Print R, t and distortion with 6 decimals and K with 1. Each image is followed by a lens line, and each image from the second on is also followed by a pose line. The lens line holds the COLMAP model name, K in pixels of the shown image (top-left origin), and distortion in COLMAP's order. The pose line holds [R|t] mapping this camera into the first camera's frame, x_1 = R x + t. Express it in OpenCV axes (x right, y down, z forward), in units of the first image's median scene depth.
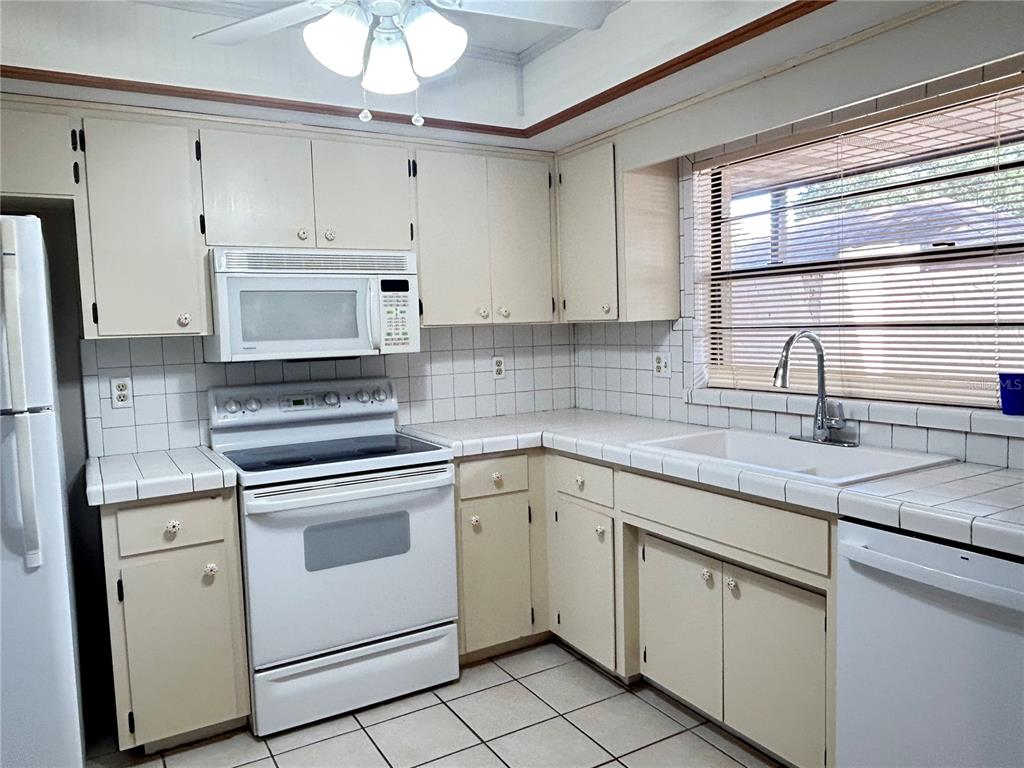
lens RADIAL K [[730.0, 0, 512.0], [0, 730.0, 384.0], [0, 0, 1]] dist [0.002442, -0.001698]
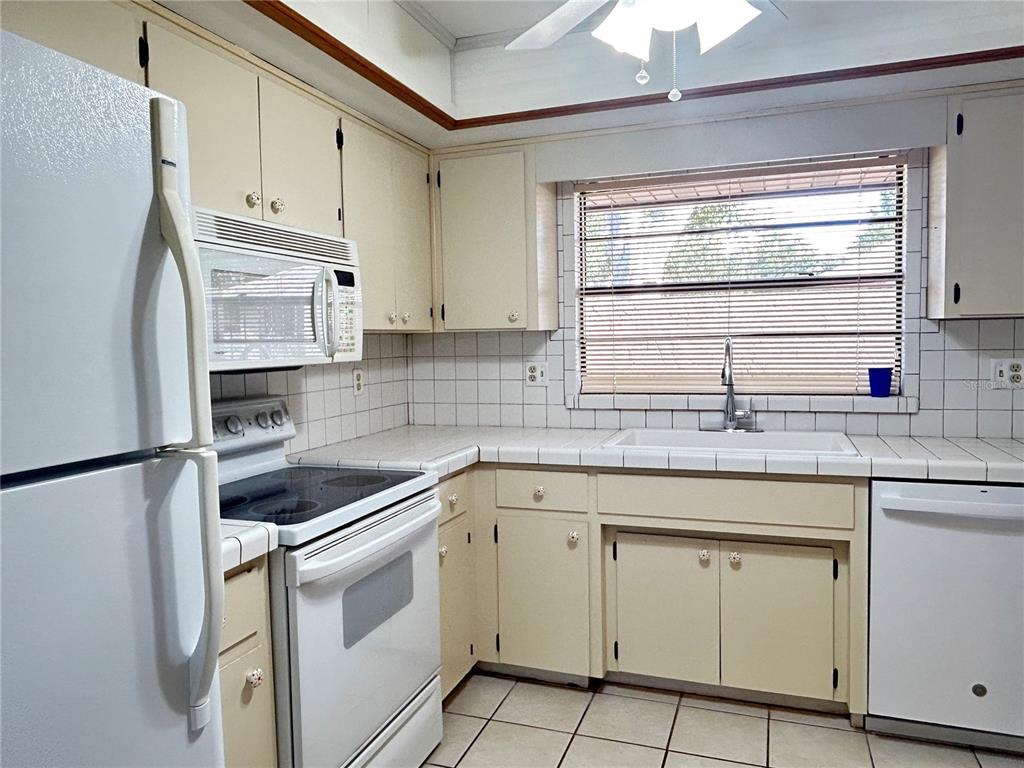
lens RADIAL K [[730.0, 0, 512.0], [0, 730.0, 384.0], [0, 0, 1]] dist [0.002442, -0.001698]
pose [[0.766403, -0.024586, 0.641890, -0.541222], [0.048175, 0.998653, -0.019269, 0.006701], [-0.640551, 0.045691, 0.766555, 0.265441]]
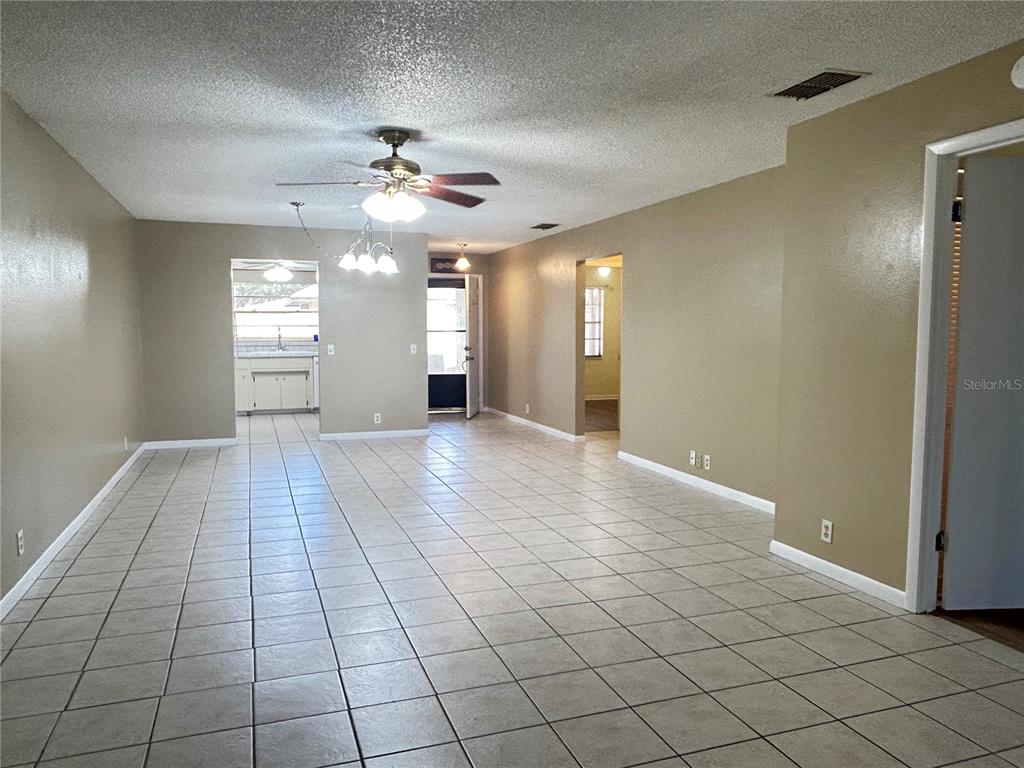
lens RADIAL K [[730.0, 0, 512.0], [0, 730.0, 384.0], [0, 0, 1]] dist [0.002442, -0.001698]
pose [[0.189563, -0.042591, 0.980944, -3.297067], [0.067522, 0.997259, 0.030251, 0.214089], [-0.979544, 0.060501, 0.191920, -1.118591]]
